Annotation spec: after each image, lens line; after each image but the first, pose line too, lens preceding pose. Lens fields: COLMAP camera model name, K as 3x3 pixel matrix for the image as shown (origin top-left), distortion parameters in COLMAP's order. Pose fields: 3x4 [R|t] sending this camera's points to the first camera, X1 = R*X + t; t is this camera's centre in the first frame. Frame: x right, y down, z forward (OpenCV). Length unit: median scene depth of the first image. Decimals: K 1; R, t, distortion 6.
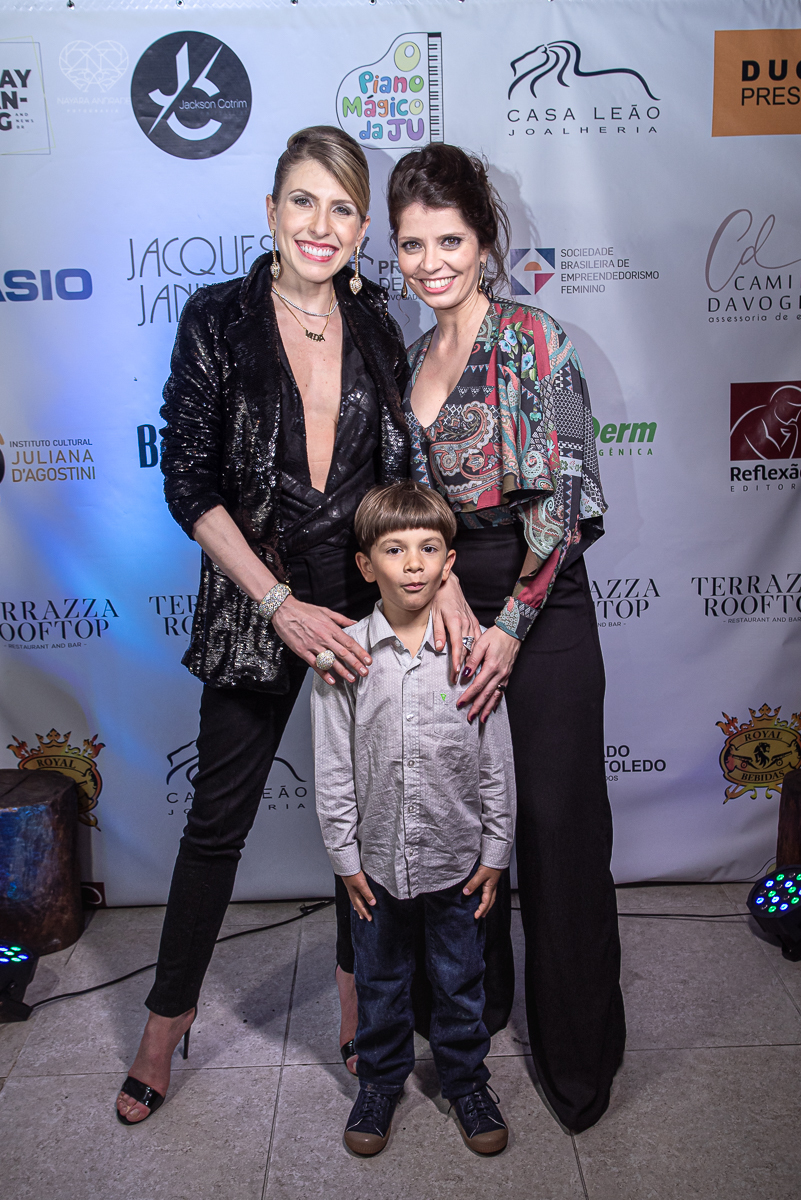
lens RADIAL K [[1114.4, 0, 424.0], [0, 1114.4, 577.3], [0, 0, 1]] dist [0.019994, 0.000000]
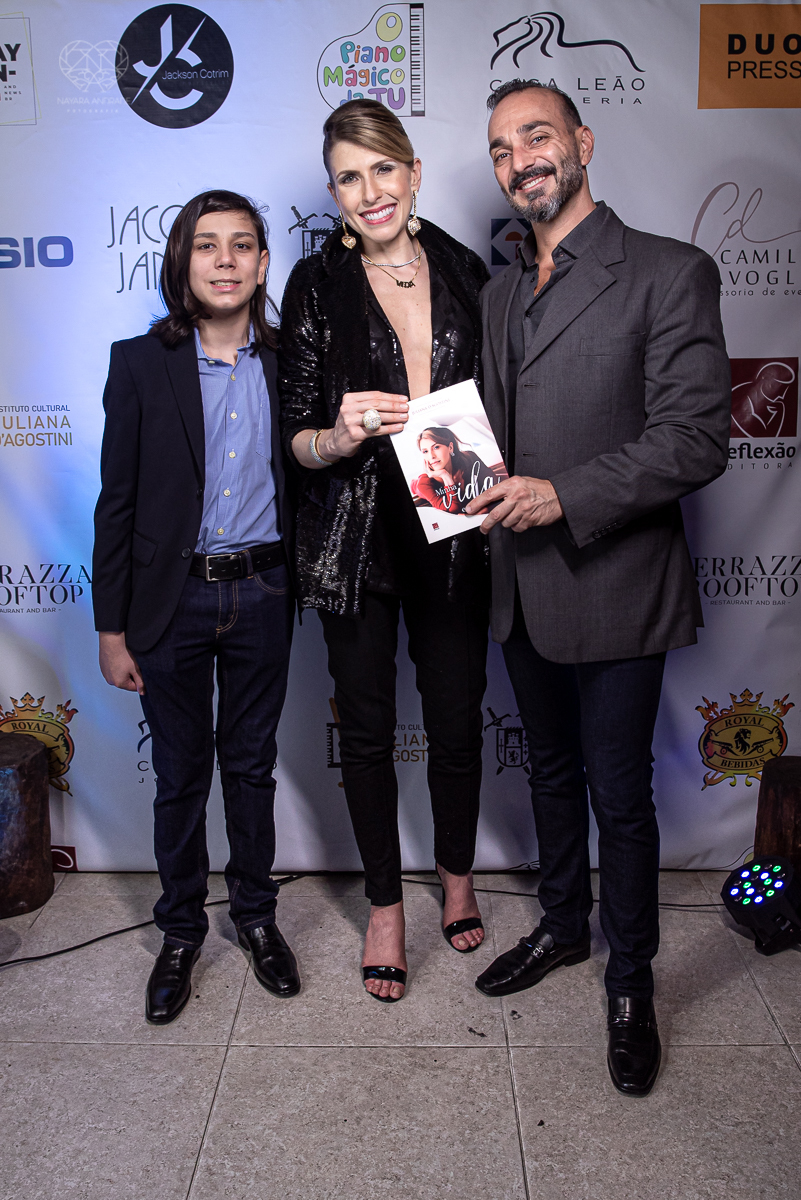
lens RADIAL K [[1043.3, 0, 391.4], [0, 1043.3, 543.5], [0, 0, 1]] dist [-0.040062, -0.003203]
pose [[0.998496, 0.022554, -0.049968, 0.042563], [-0.023345, 0.999610, -0.015317, 0.008444], [0.049603, 0.016461, 0.998633, 0.087819]]
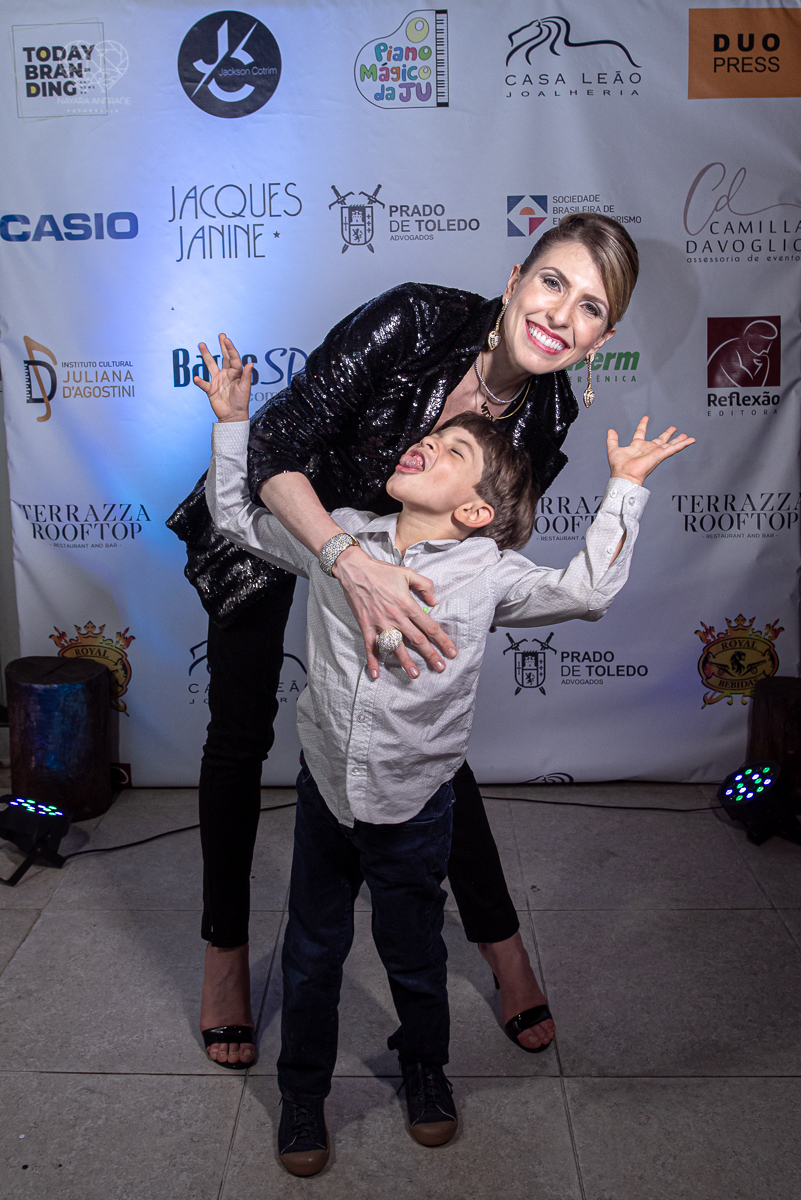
lens RADIAL K [[1103.9, 0, 388.6], [0, 1103.9, 493.9], [0, 0, 1]] dist [-0.034759, 0.000000]
pose [[0.998278, 0.017537, -0.055972, 0.026279], [-0.020583, 0.998312, -0.054312, 0.067949], [0.054925, 0.055371, 0.996954, -0.091040]]
